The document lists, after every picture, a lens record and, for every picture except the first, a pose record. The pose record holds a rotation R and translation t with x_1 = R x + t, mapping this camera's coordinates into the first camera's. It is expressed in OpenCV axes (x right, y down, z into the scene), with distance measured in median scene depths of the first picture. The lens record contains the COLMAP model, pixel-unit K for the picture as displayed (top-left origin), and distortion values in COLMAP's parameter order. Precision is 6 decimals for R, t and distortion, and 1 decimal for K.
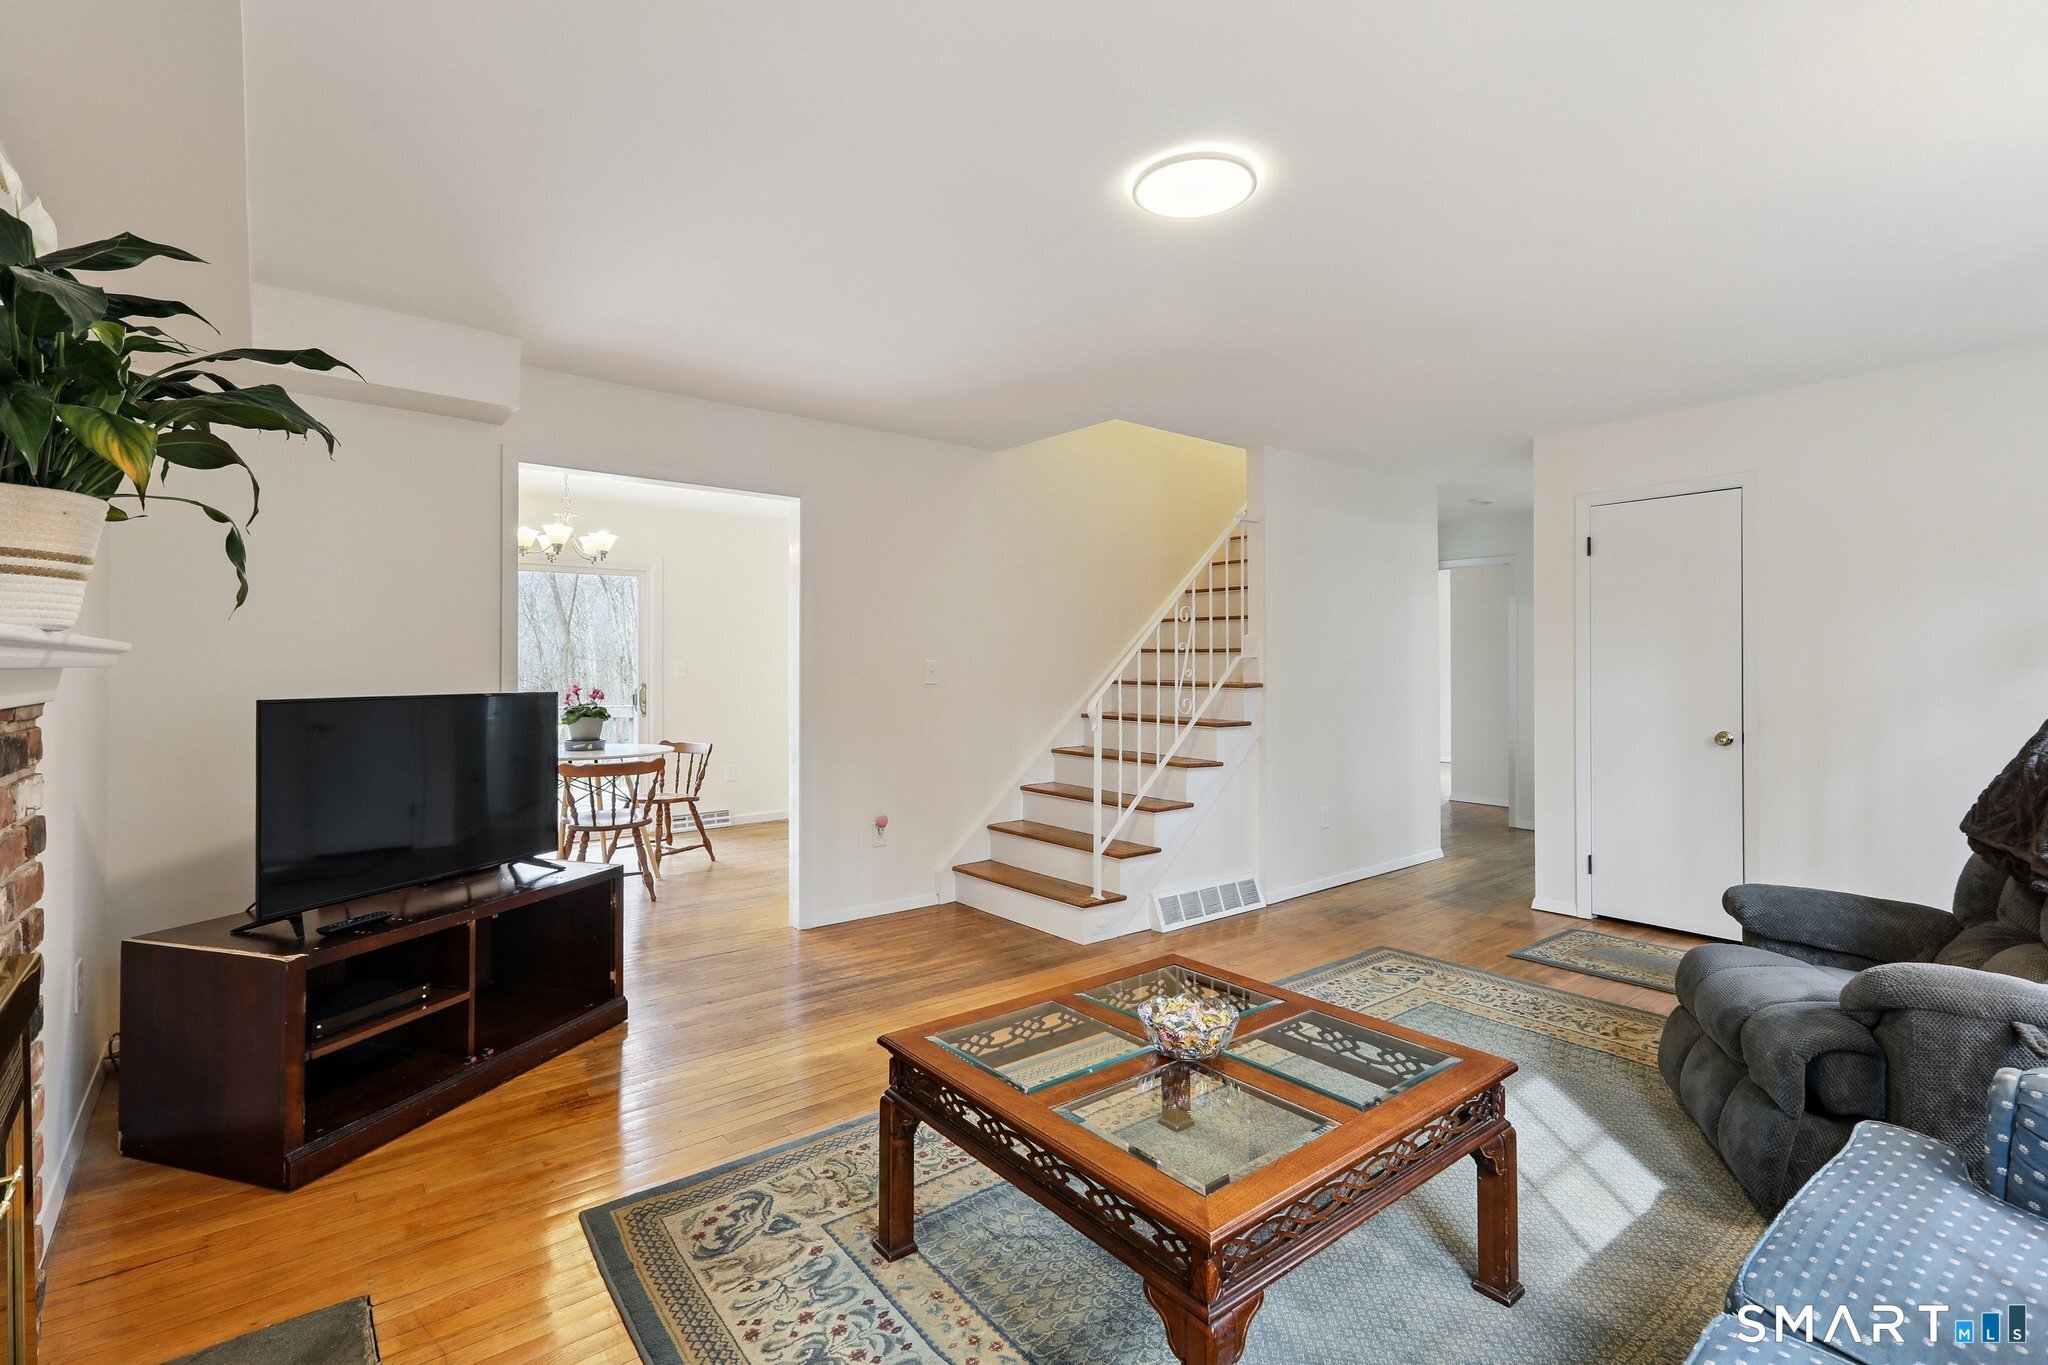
lens RADIAL K [[930.6, 0, 1033.0], [0, 930.6, 664.4], [0, 0, 1]] dist [-0.001730, 0.006515]
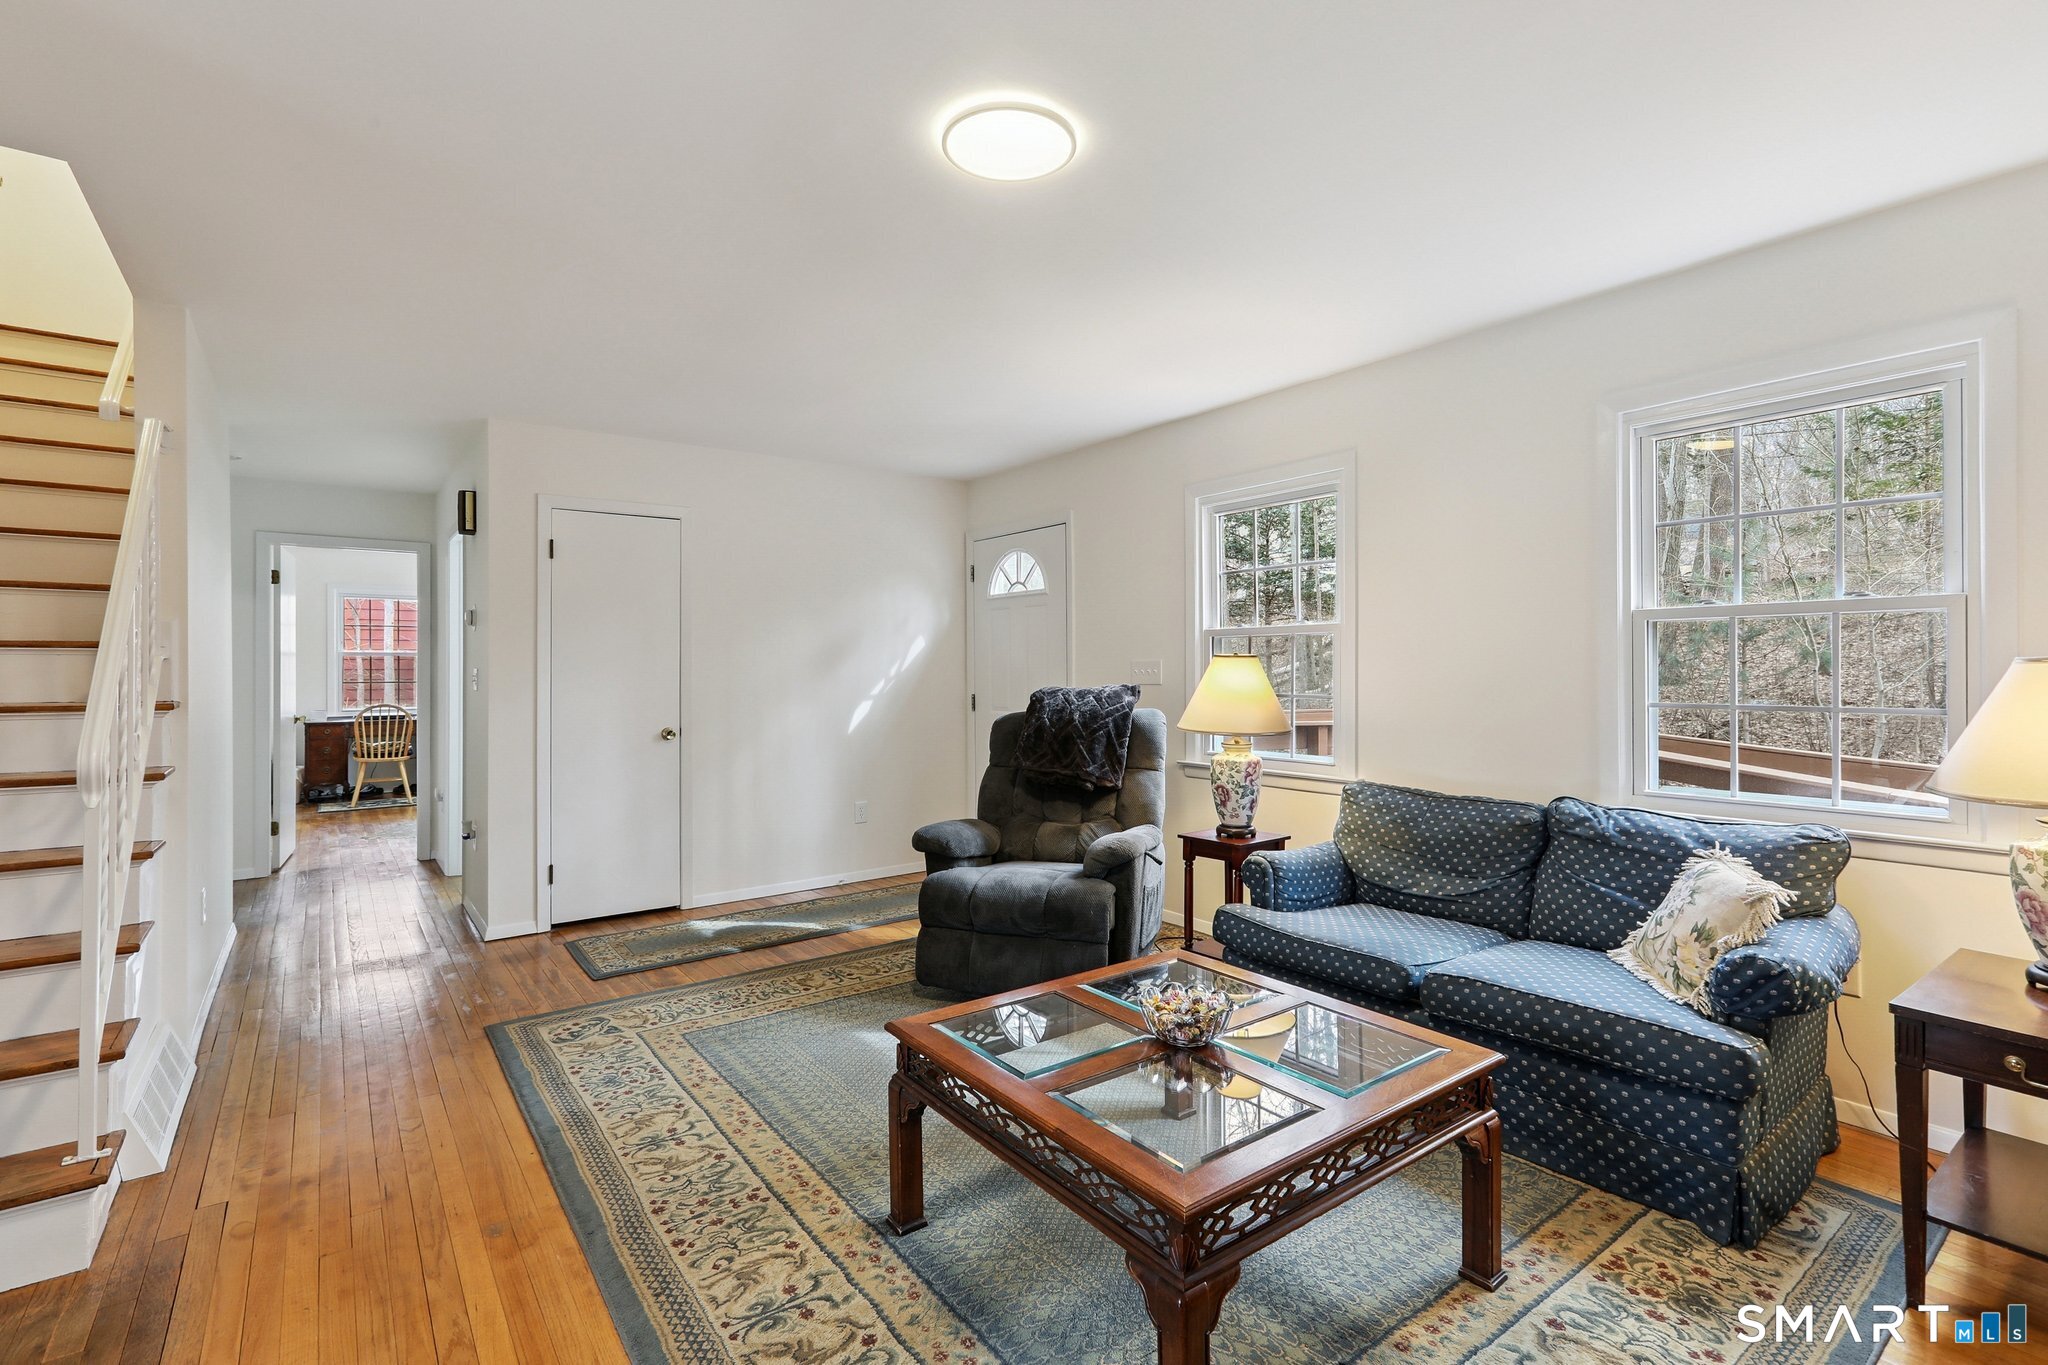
lens RADIAL K [[930.6, 0, 1032.4], [0, 930.6, 664.9], [0, 0, 1]] dist [-0.001730, 0.006515]
pose [[0.038501, 0.007201, 0.999233, -0.466527], [0.000438, 0.999974, -0.007224, 0.003425], [-0.999258, 0.000716, 0.038497, 0.595944]]
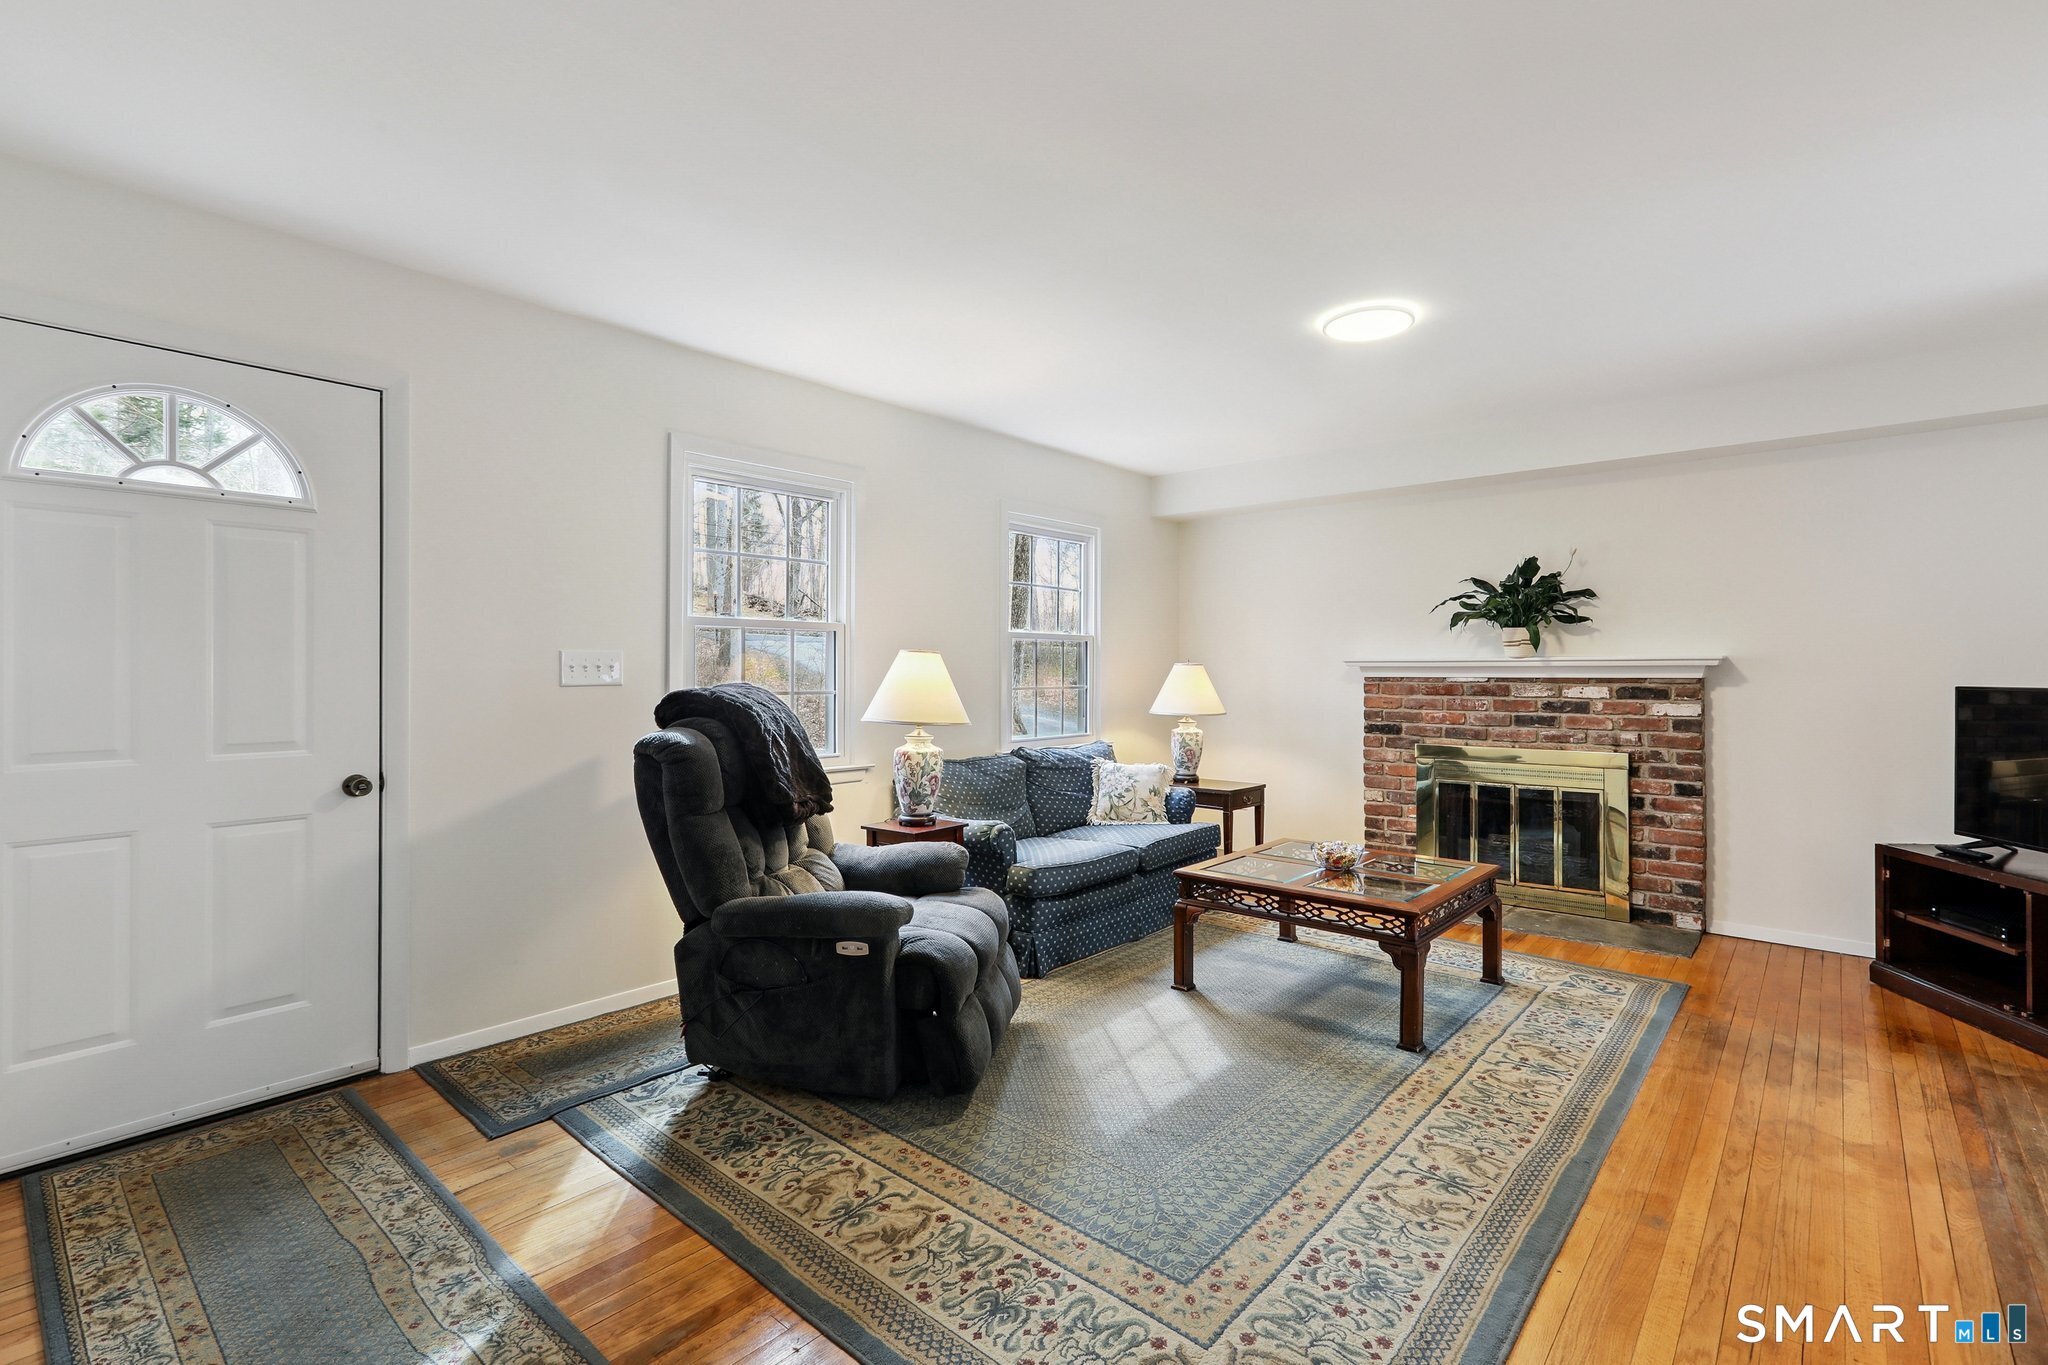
lens RADIAL K [[930.6, 0, 1017.8], [0, 930.6, 682.4], [0, 0, 1]] dist [-0.001730, 0.006515]
pose [[-0.987394, 0.001926, -0.158268, 0.586097], [0.000497, 0.999959, 0.009068, 0.010501], [0.158279, 0.008875, -0.987355, 1.459166]]
